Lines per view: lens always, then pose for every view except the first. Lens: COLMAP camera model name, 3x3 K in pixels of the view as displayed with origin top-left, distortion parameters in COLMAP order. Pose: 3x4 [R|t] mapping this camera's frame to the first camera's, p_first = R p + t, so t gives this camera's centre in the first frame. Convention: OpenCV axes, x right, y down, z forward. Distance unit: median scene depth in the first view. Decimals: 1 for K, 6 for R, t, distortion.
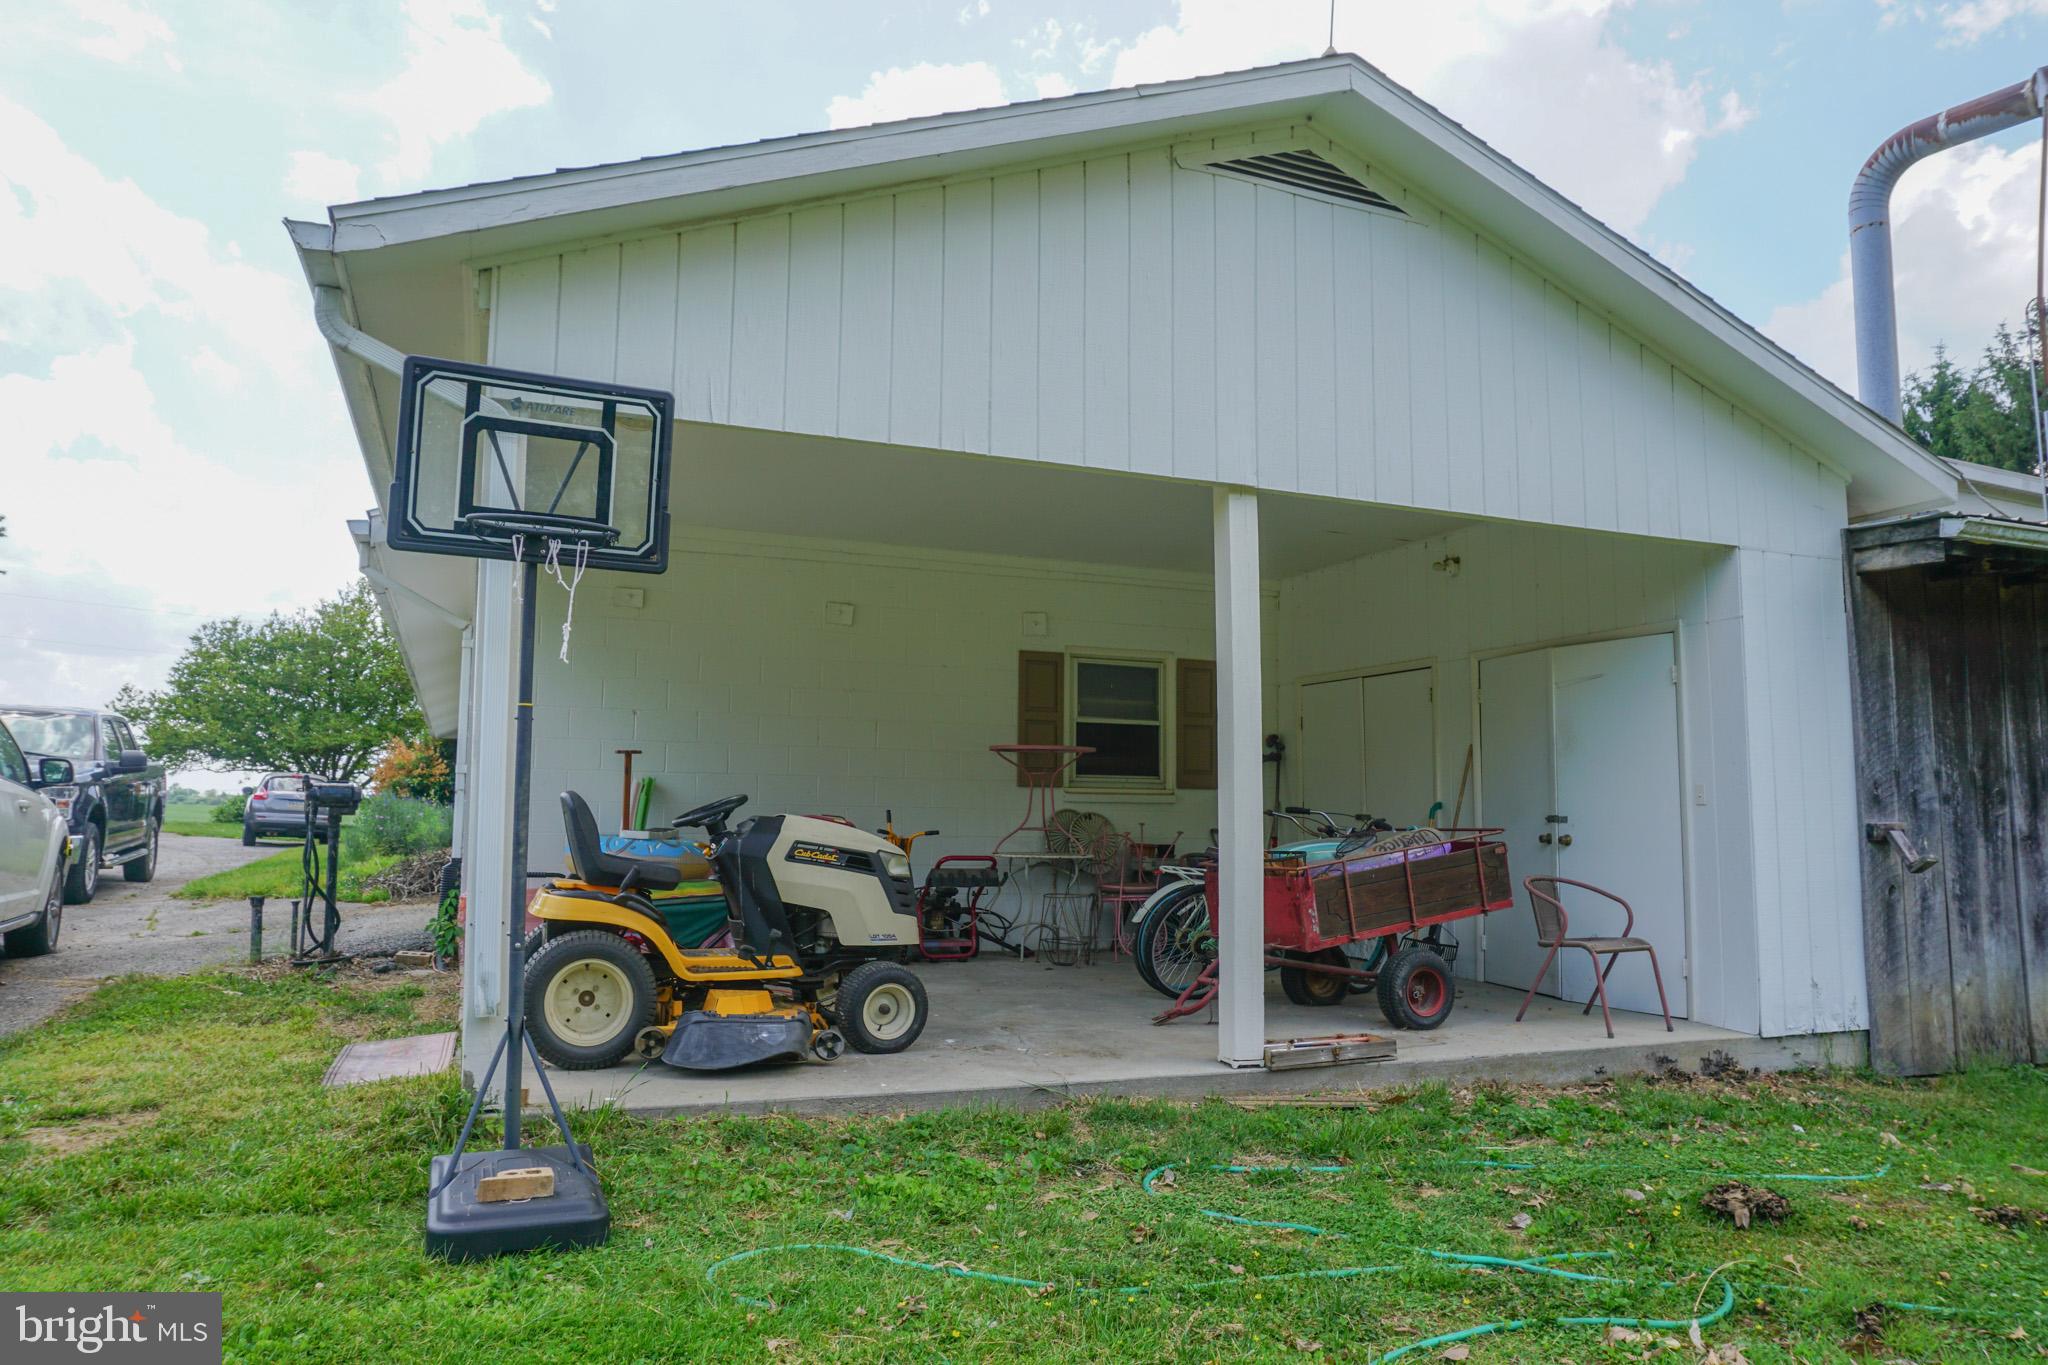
lens RADIAL K [[1354.5, 0, 1011.4], [0, 1354.5, 680.4], [0, 0, 1]] dist [-0.051259, 0.025672]
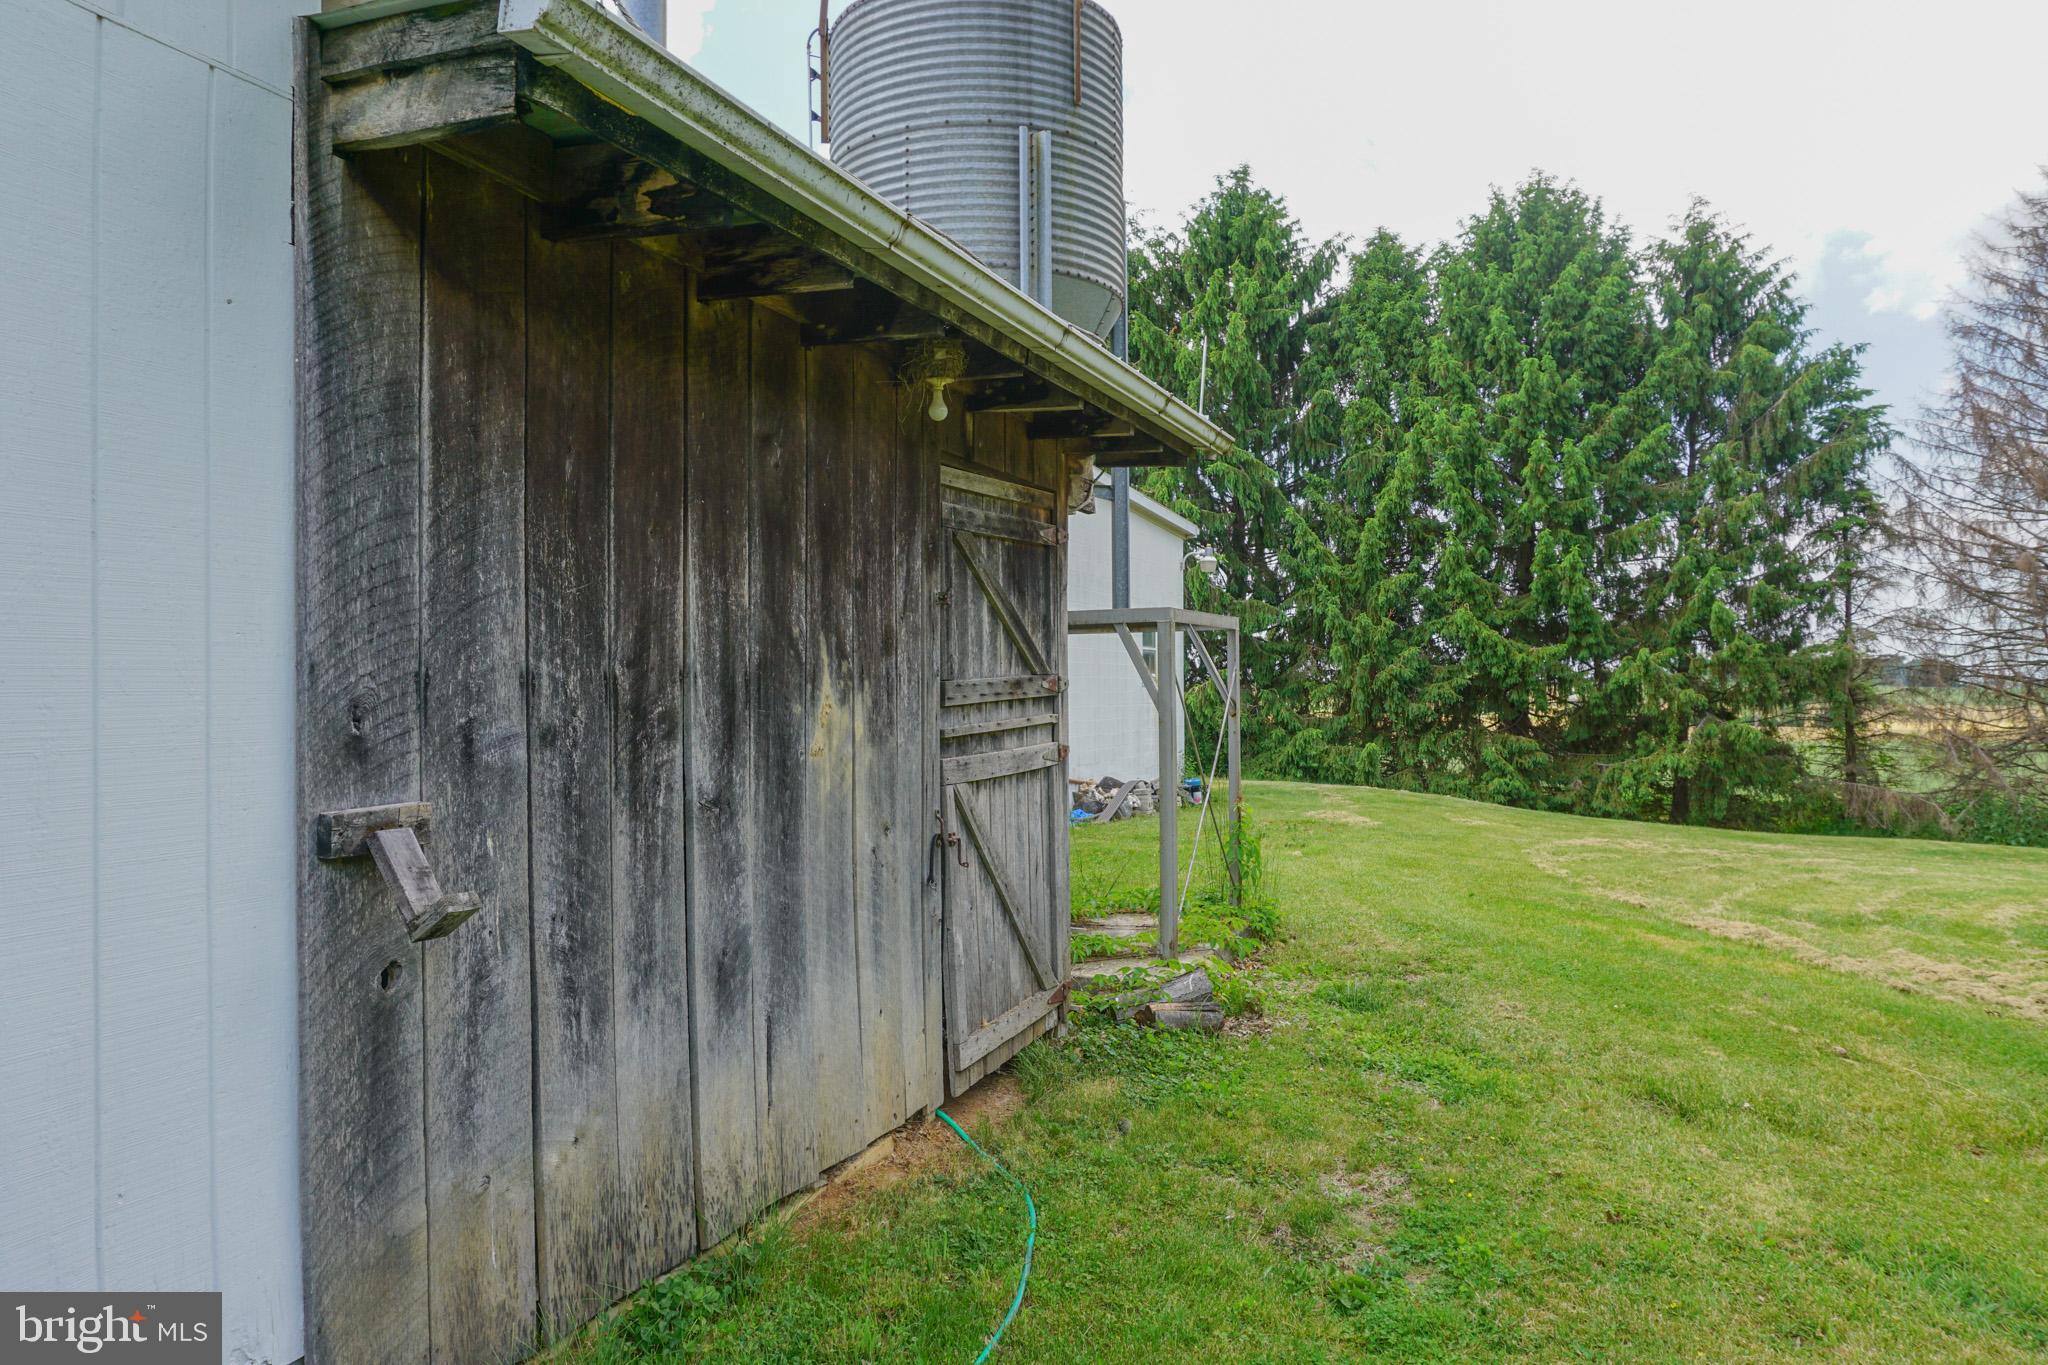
lens RADIAL K [[1373.6, 0, 1019.2], [0, 1373.6, 683.0], [0, 0, 1]] dist [-0.042317, 0.042305]
pose [[0.695007, -0.006592, 0.718973, 0.485034], [-0.061093, 0.995800, 0.068186, 0.031088], [-0.716403, -0.091314, 0.691685, 0.573860]]
